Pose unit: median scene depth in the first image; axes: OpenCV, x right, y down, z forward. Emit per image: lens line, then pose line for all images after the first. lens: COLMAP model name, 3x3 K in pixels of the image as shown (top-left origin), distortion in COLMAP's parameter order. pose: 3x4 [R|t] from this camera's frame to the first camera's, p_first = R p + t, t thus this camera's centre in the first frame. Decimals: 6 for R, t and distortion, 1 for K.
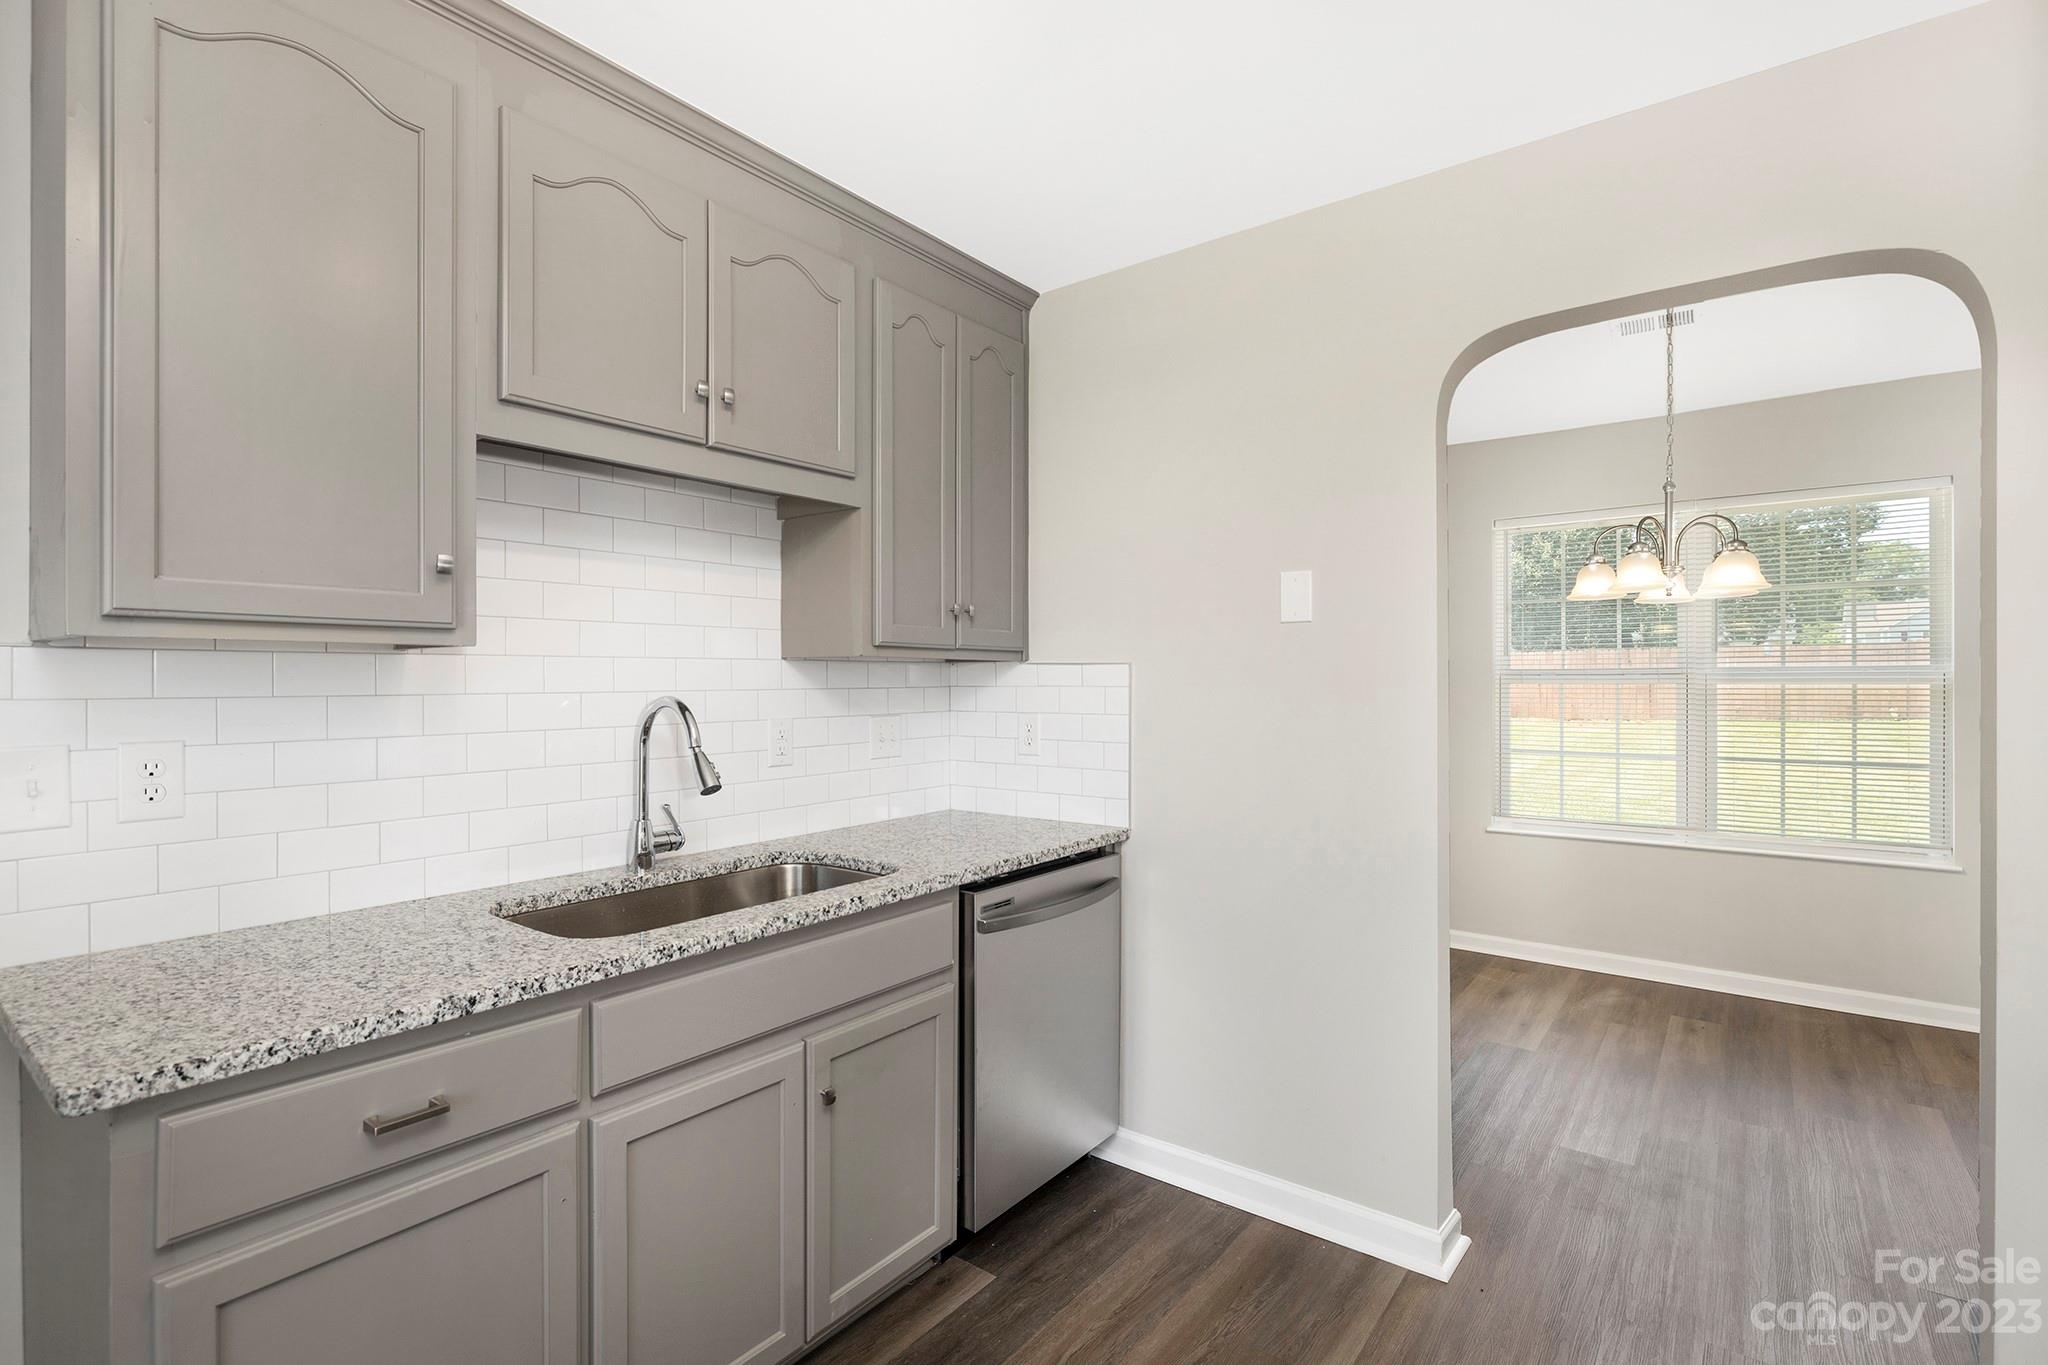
lens RADIAL K [[940.6, 0, 1015.8], [0, 940.6, 681.8], [0, 0, 1]] dist [-0.000027, 0.000036]
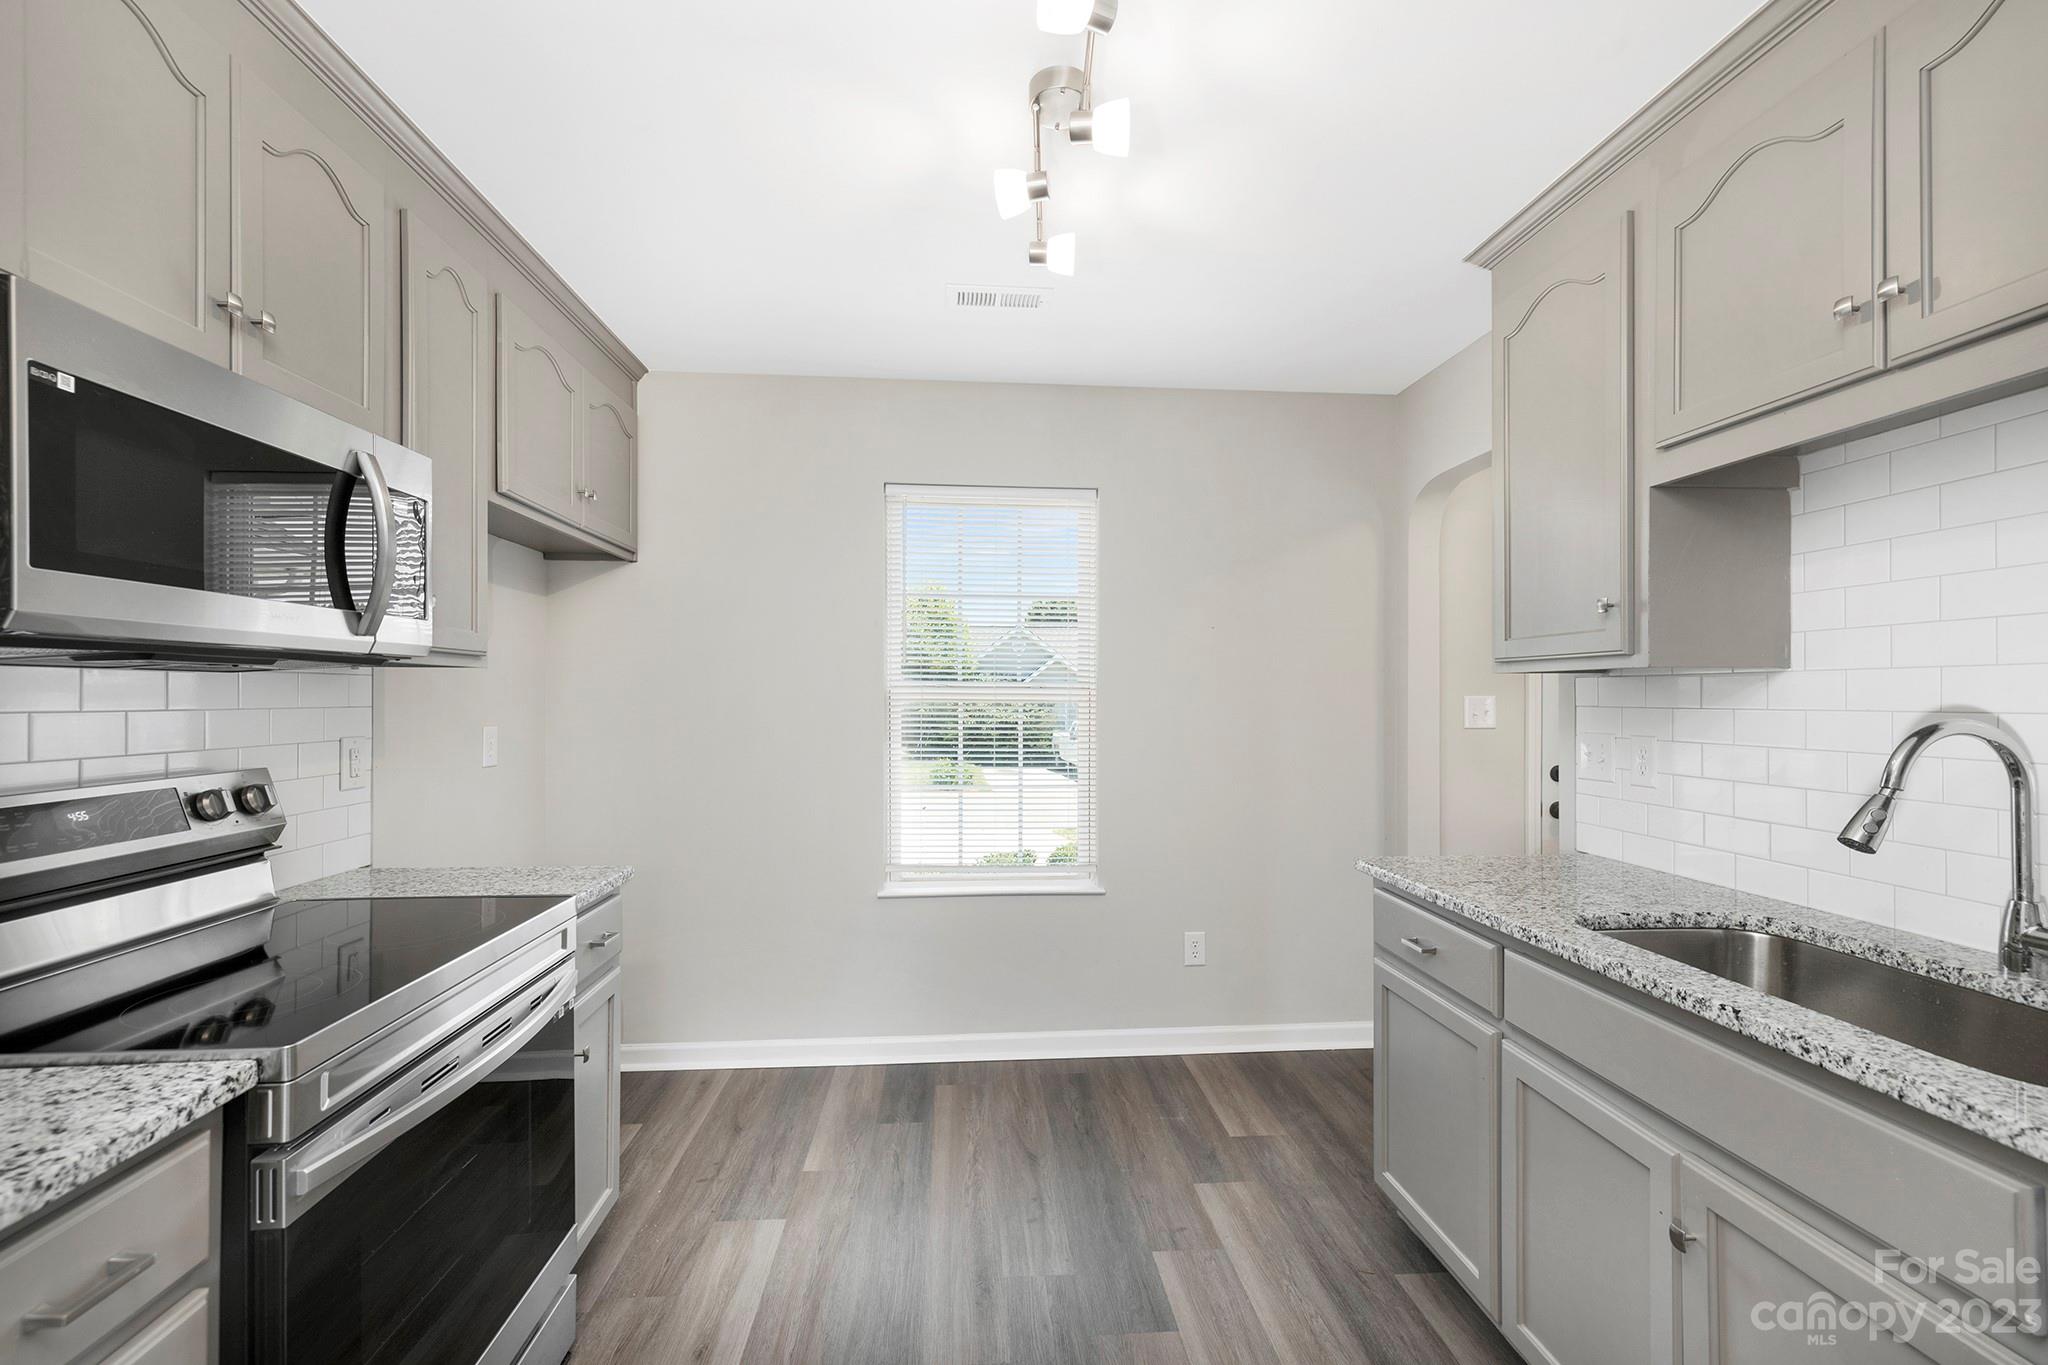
lens RADIAL K [[866.1, 0, 1021.7], [0, 866.1, 691.3], [0, 0, 1]] dist [0.003753, 0.000594]
pose [[-0.741752, -0.005891, -0.670649, 0.712886], [-0.001879, 0.999976, -0.006706, 0.000997], [0.670672, -0.003714, -0.741745, 1.230849]]
